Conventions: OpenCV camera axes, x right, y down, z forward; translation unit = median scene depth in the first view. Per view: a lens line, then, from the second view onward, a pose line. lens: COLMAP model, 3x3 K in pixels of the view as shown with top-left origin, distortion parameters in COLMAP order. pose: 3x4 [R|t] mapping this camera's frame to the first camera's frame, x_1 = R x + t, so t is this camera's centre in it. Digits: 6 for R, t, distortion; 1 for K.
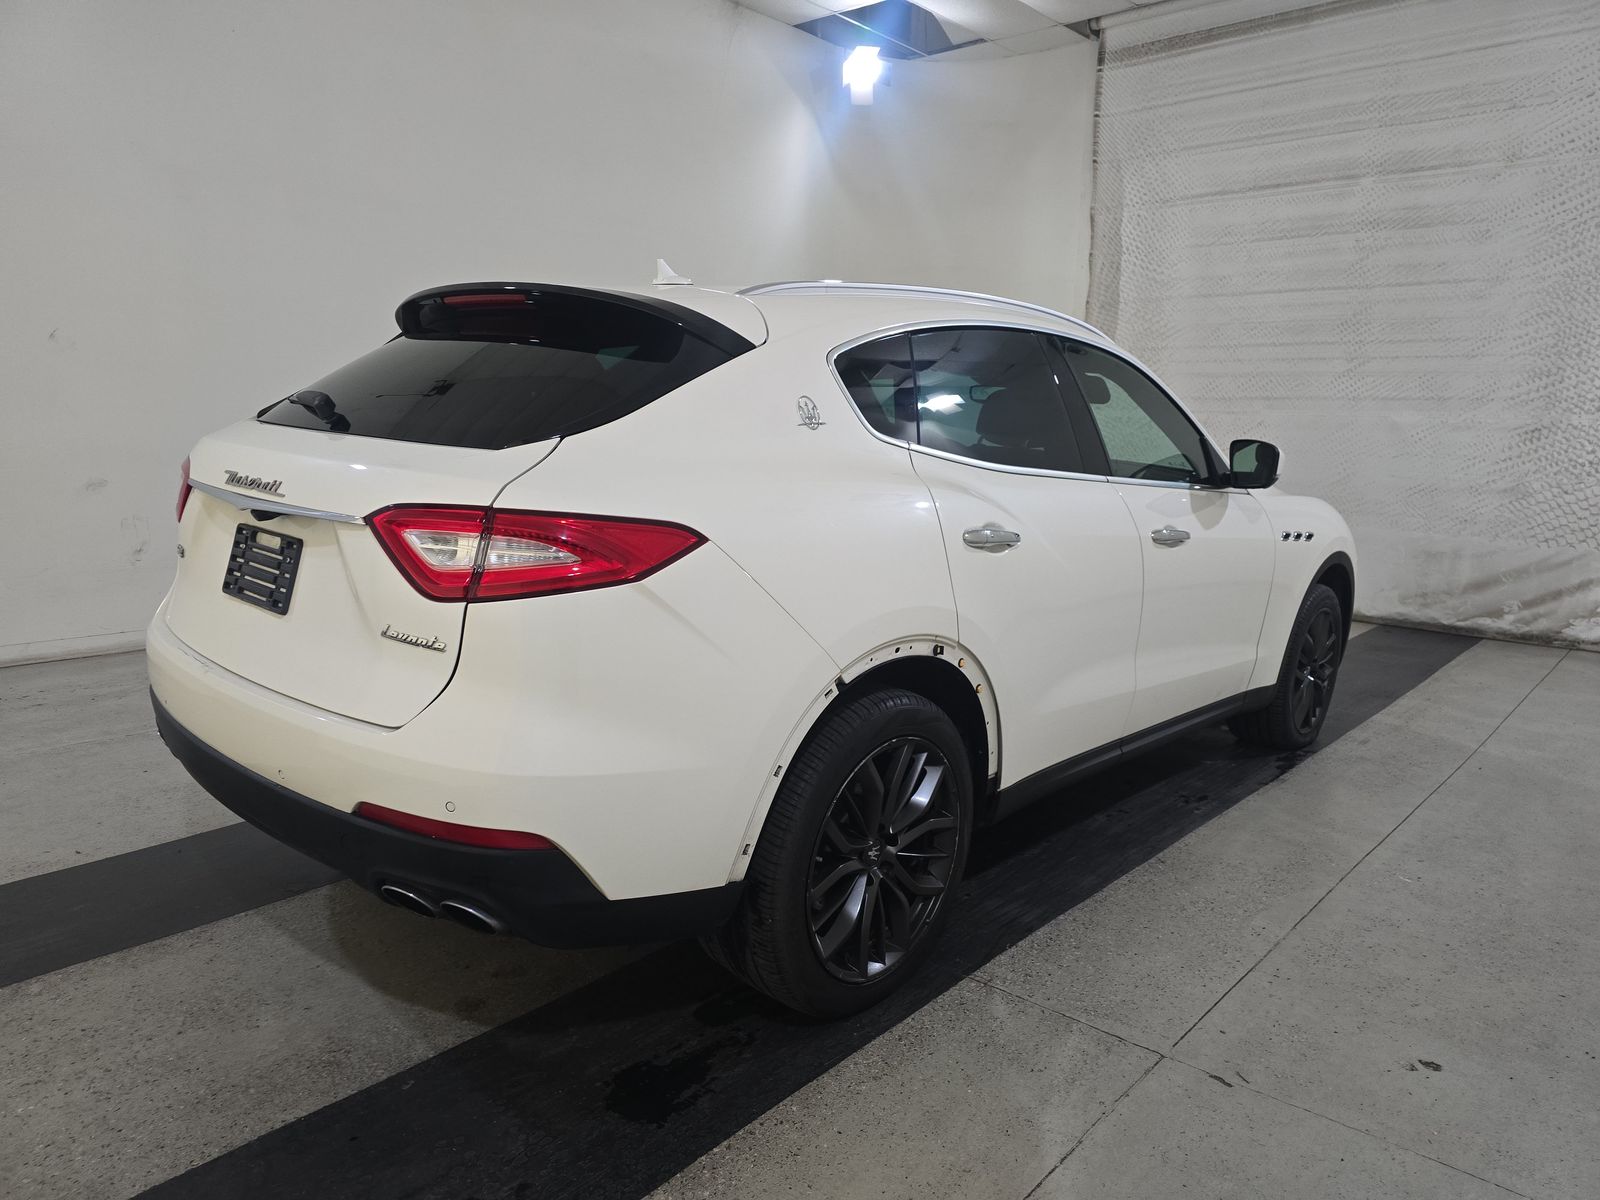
lens RADIAL K [[1078.7, 0, 800.1], [0, 1078.7, 600.0], [0, 0, 1]] dist [0.030569, -0.021951]
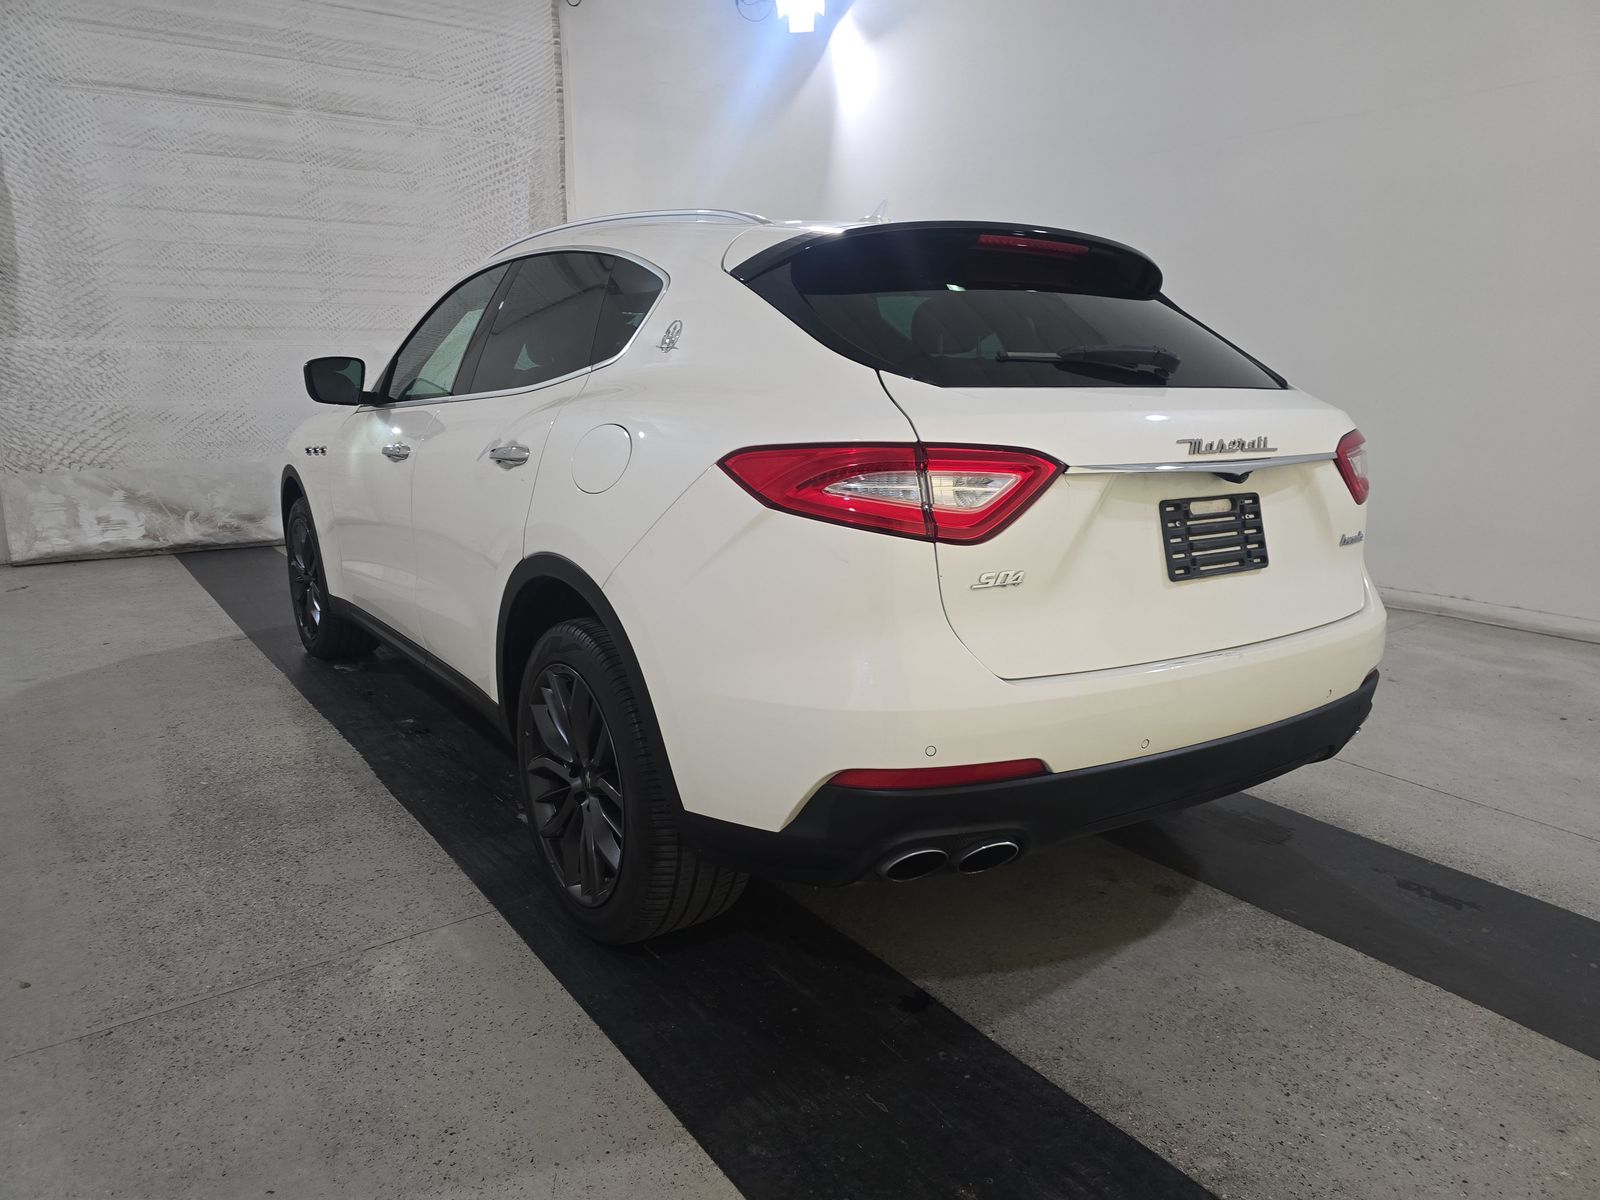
lens RADIAL K [[1078.7, 0, 799.3], [0, 1078.7, 603.2], [0, 0, 1]] dist [0.030569, -0.021951]
pose [[0.216843, -0.241974, 0.945742, -0.451671], [0.172416, 0.963056, 0.206872, -0.070369], [-0.960860, 0.118202, 0.250553, 0.341838]]
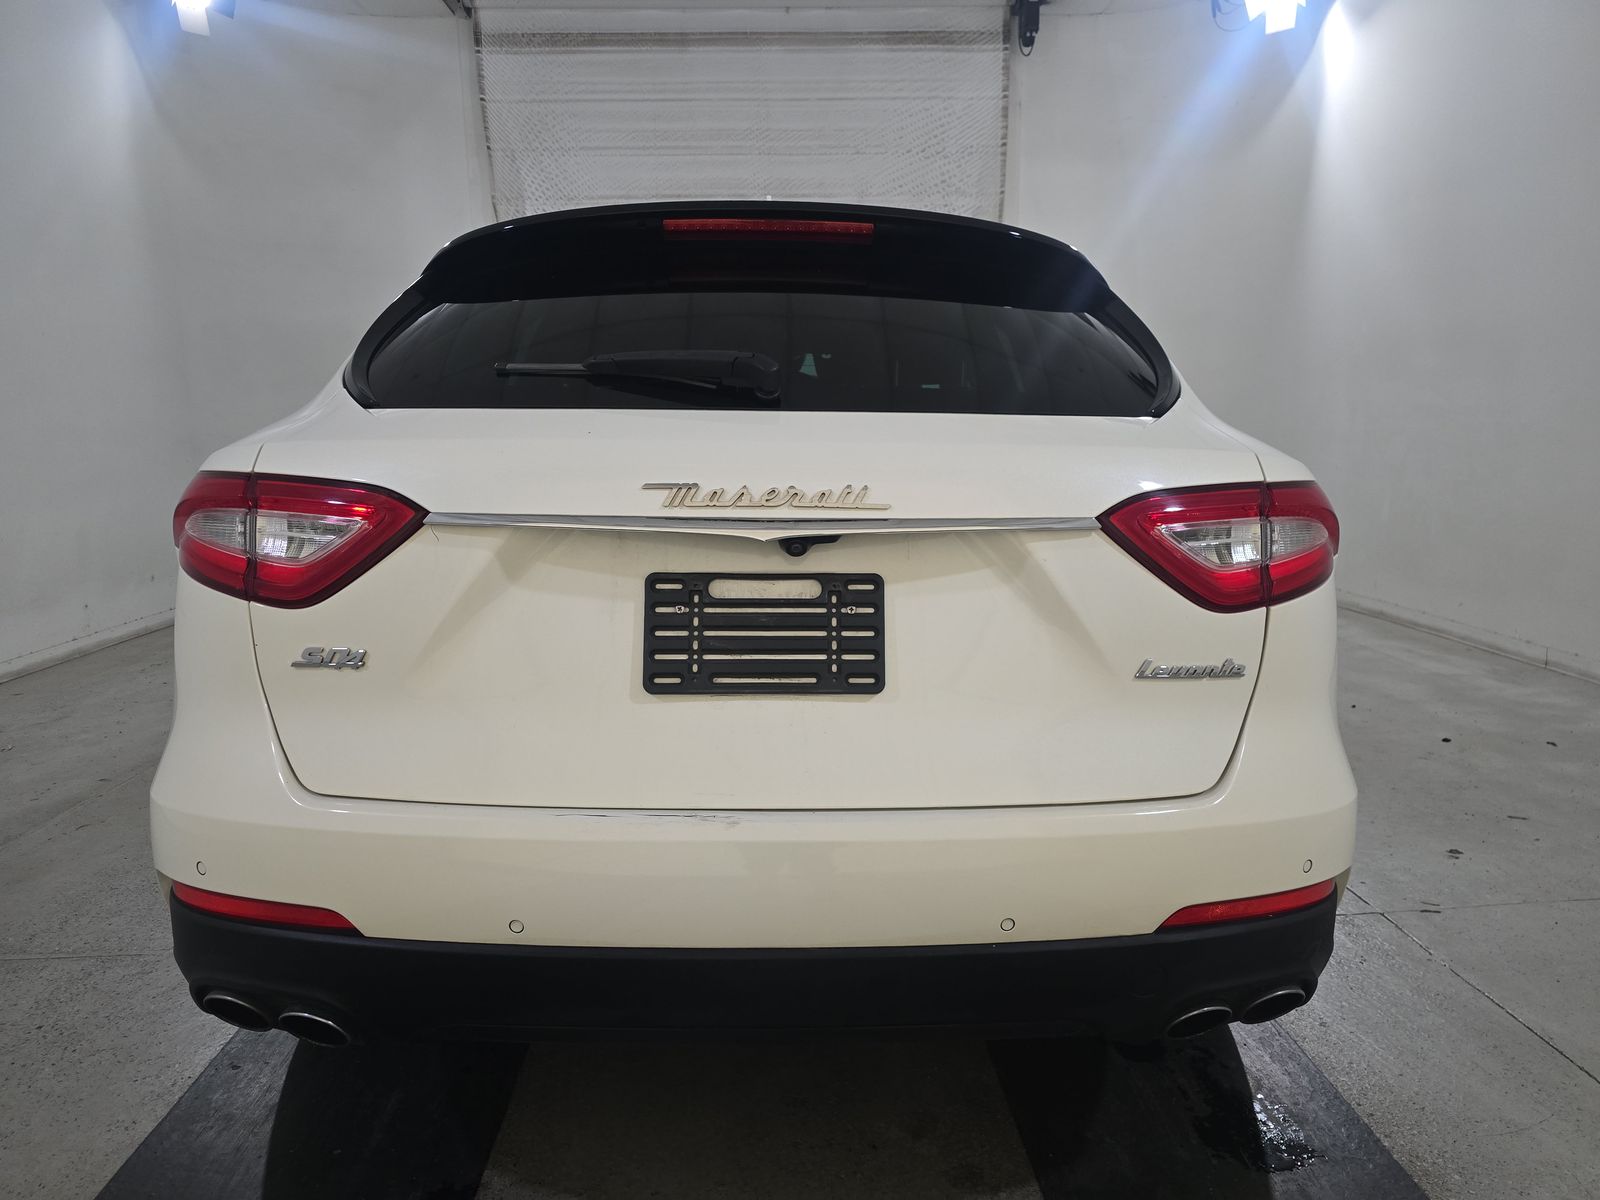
lens RADIAL K [[1078.7, 0, 798.9], [0, 1078.7, 604.7], [0, 0, 1]] dist [0.030569, -0.021951]
pose [[0.719329, -0.146903, 0.678959, -0.271833], [0.150199, 0.987155, 0.054457, -0.023185], [-0.678238, 0.062807, 0.732153, 0.165707]]
